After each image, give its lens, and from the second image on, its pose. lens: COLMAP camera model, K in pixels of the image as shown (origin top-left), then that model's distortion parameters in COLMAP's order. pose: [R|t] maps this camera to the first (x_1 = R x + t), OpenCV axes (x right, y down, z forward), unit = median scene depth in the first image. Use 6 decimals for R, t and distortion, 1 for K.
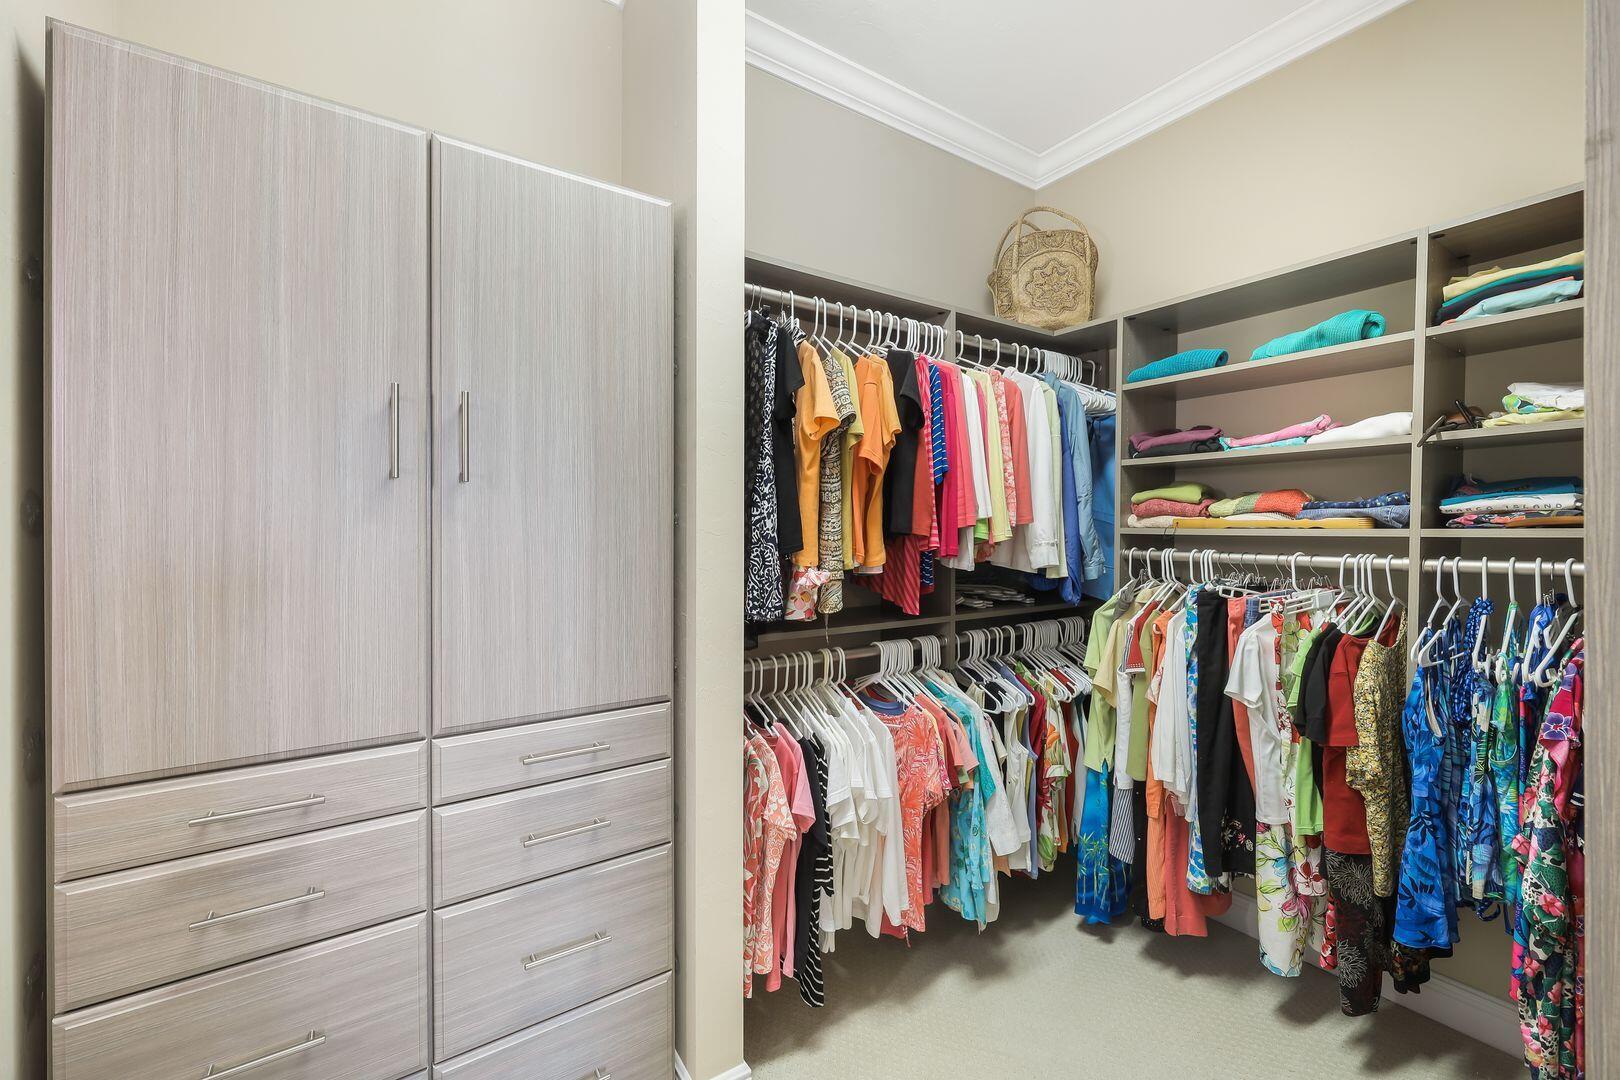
lens RADIAL K [[656.8, 0, 808.3], [0, 656.8, 530.4], [0, 0, 1]] dist [-0.000108, -0.000395]
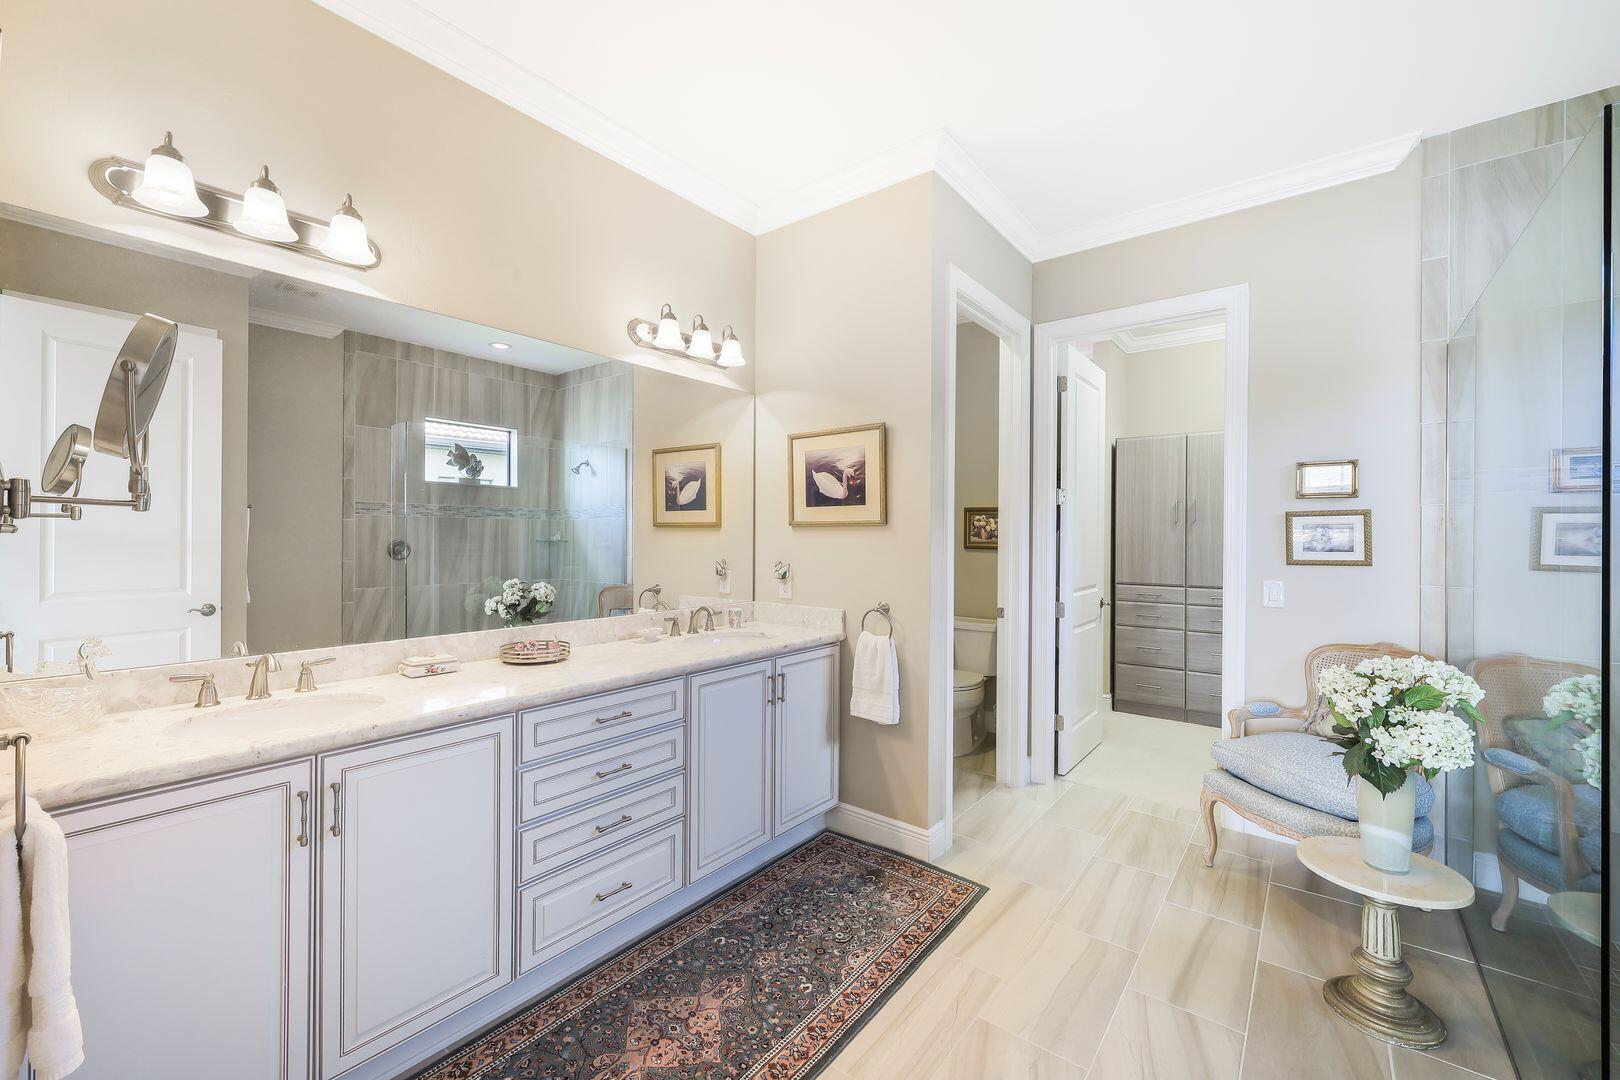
lens RADIAL K [[656.8, 0, 808.3], [0, 656.8, 530.4], [0, 0, 1]] dist [-0.000108, -0.000395]
pose [[0.300416, 0.000222, -0.953808, 2.704587], [-0.007339, 0.999971, -0.002079, 0.002419], [0.953780, 0.007625, 0.300409, -2.538592]]
